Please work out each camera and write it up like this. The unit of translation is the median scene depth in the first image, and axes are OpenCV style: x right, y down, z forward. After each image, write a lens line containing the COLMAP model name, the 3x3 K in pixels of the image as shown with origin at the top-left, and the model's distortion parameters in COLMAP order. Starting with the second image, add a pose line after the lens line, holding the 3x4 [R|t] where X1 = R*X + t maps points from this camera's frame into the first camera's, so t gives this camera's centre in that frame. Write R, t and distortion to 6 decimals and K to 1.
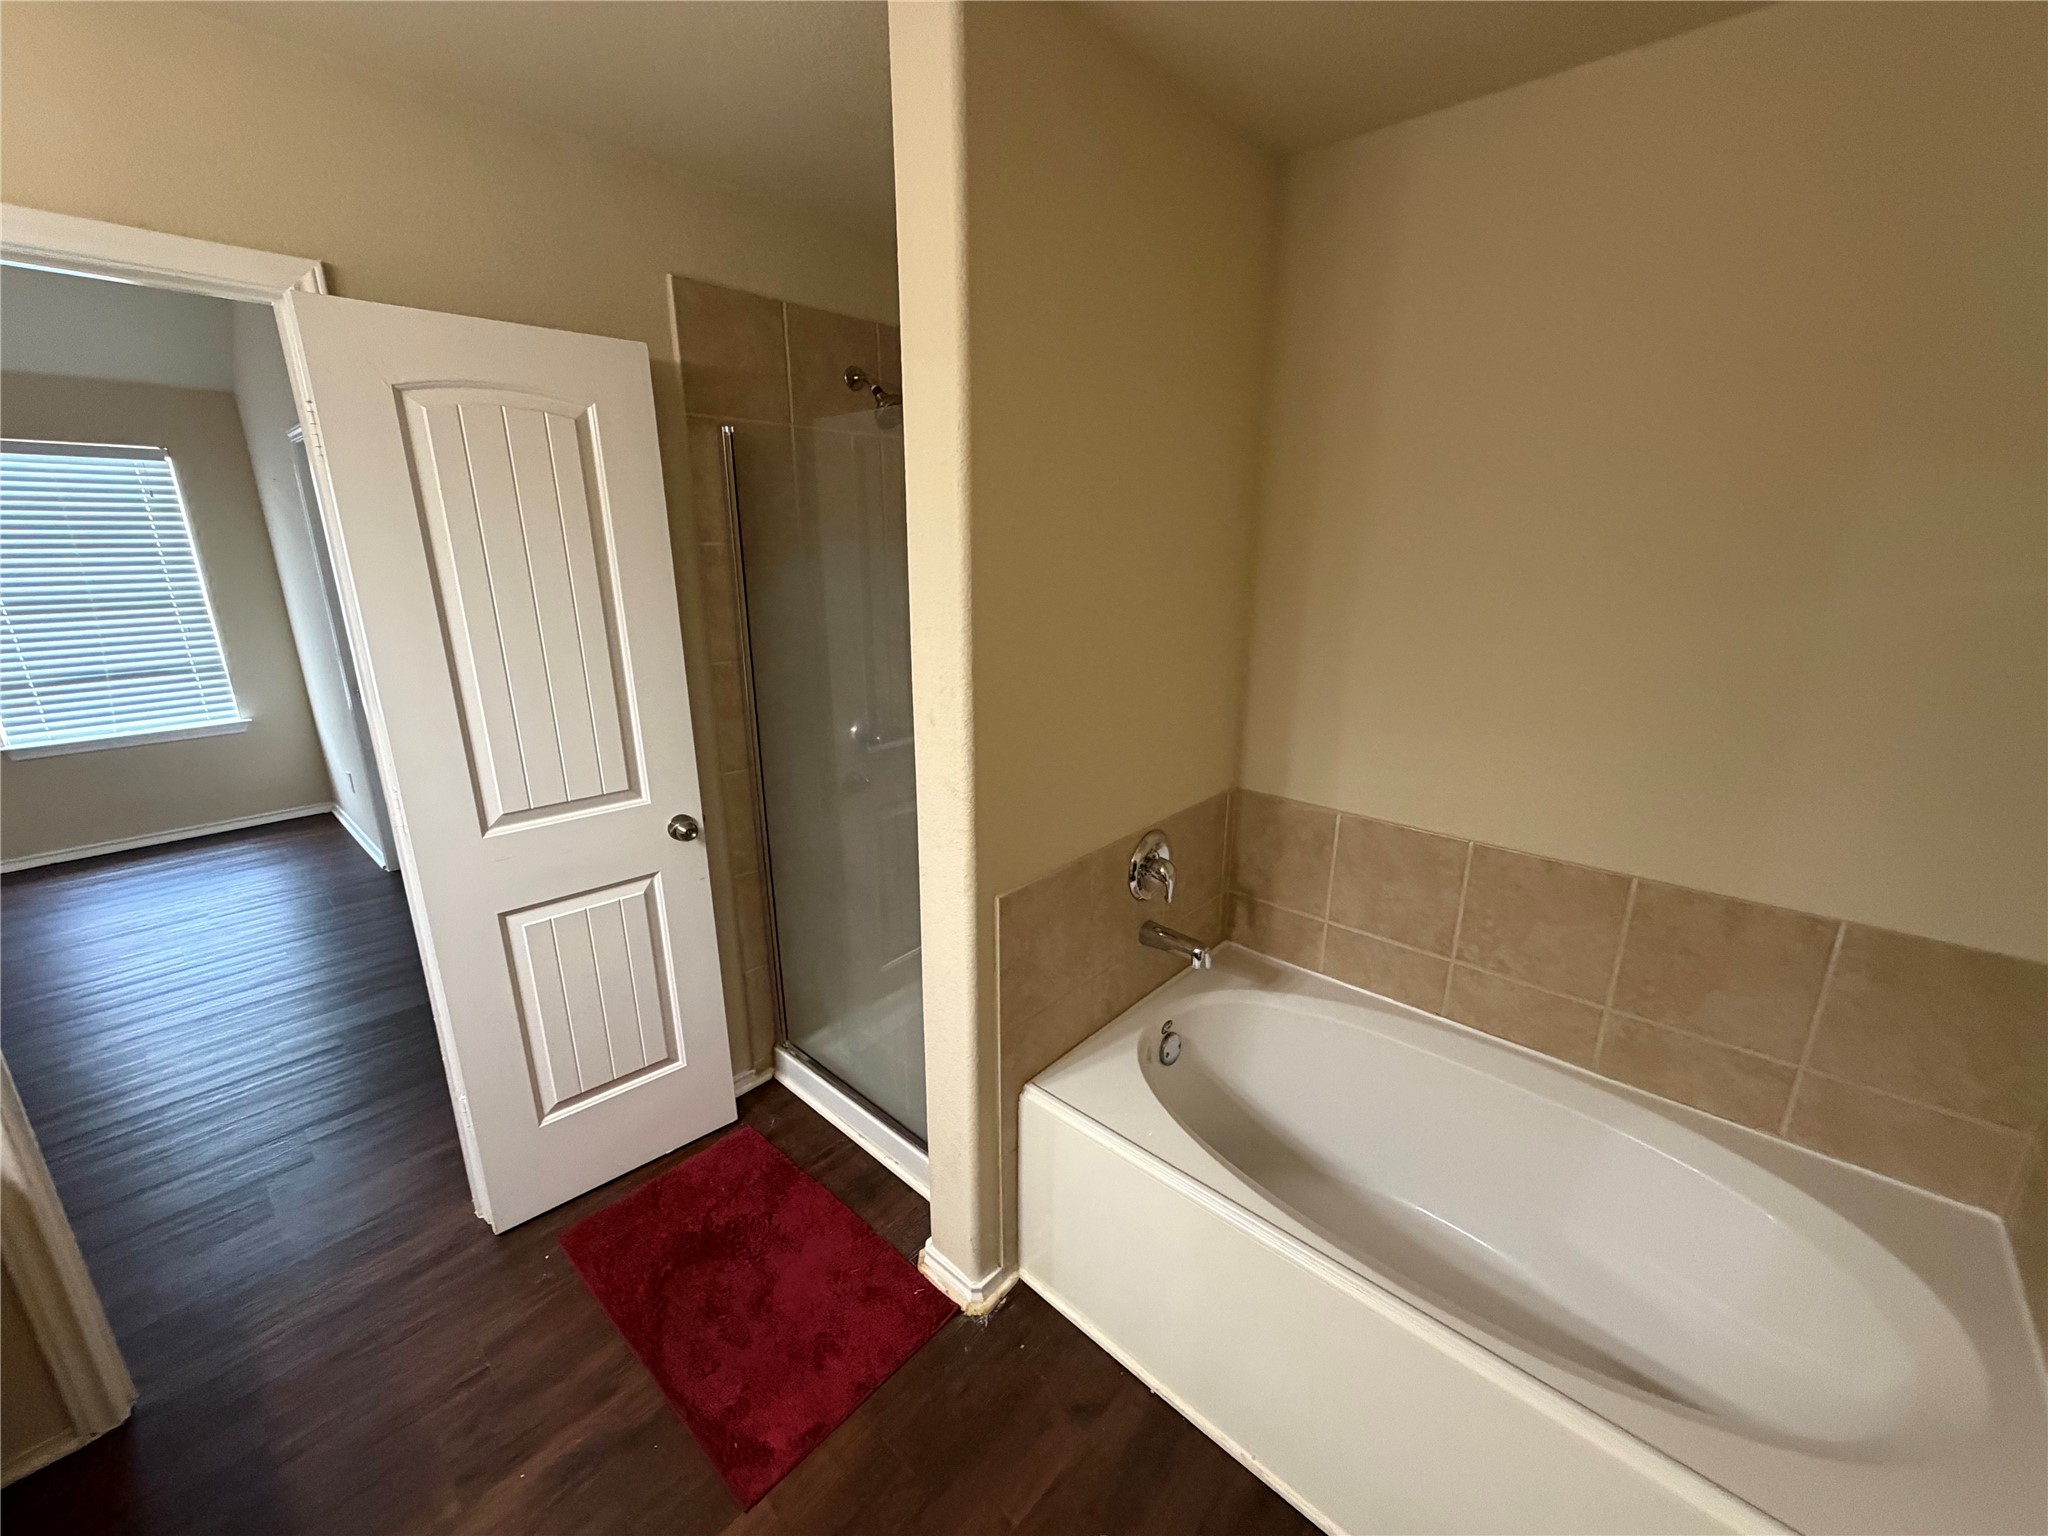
lens RADIAL K [[816.2, 0, 1019.2], [0, 816.2, 772.4], [0, 0, 1]] dist [0.000062, 0.000053]
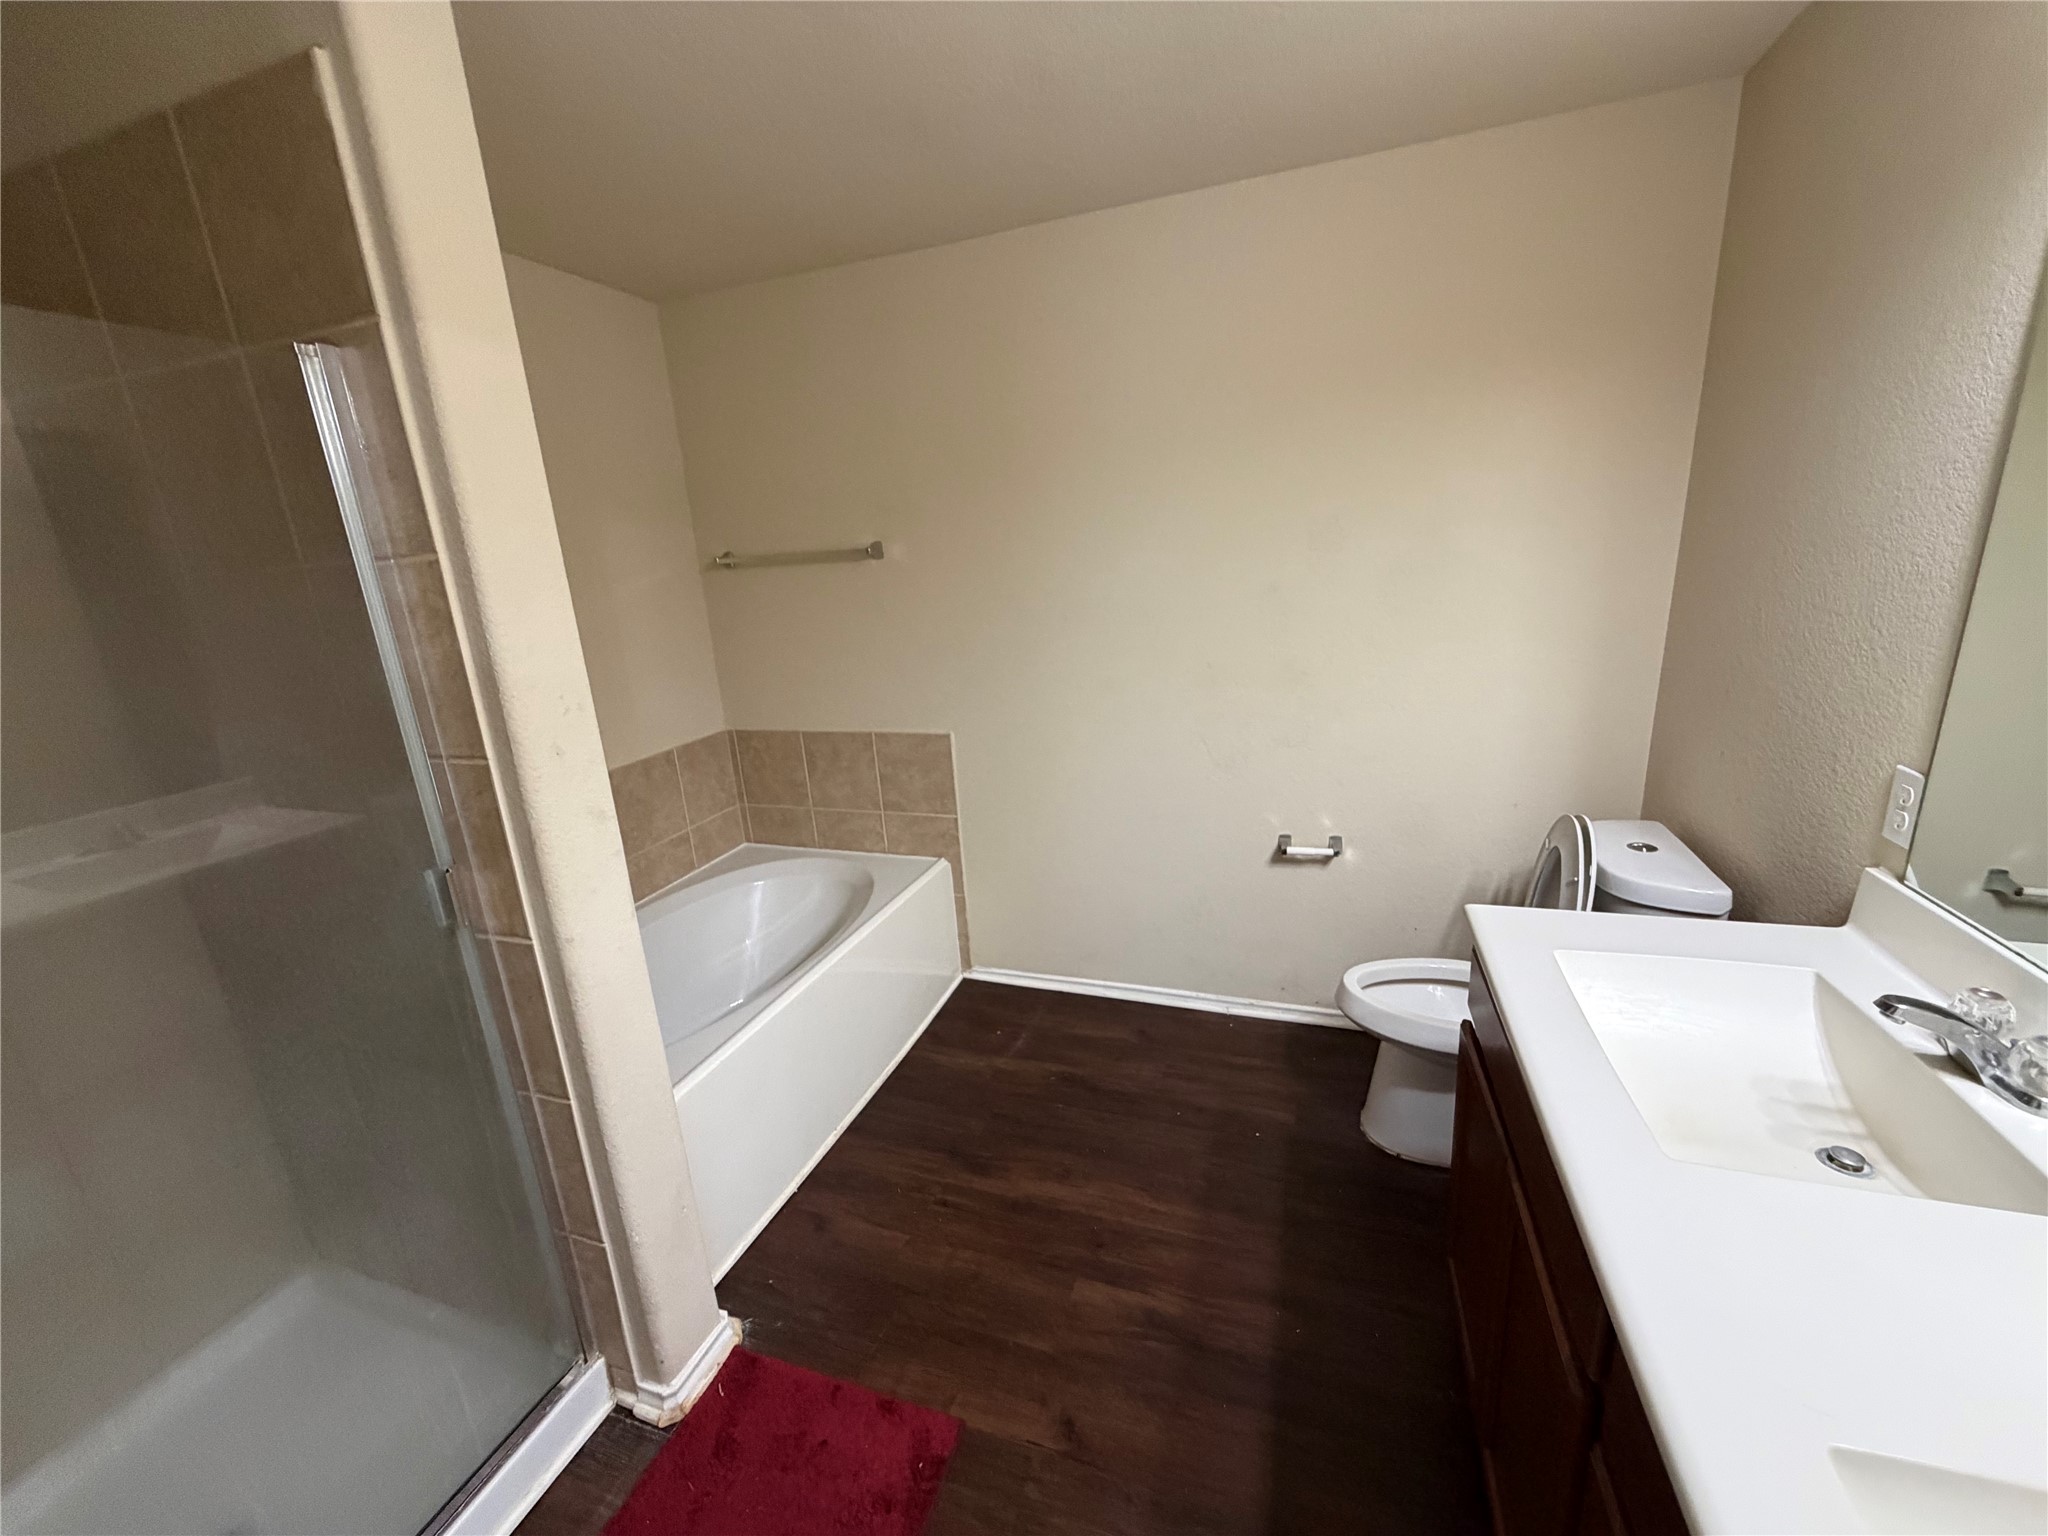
lens RADIAL K [[816.2, 0, 1019.2], [0, 816.2, 772.4], [0, 0, 1]] dist [0.000062, 0.000053]
pose [[-0.393306, -0.216340, 0.893592, -1.023062], [0.314812, 0.881482, 0.351970, -0.185171], [-0.863831, 0.419746, -0.278586, 0.792142]]
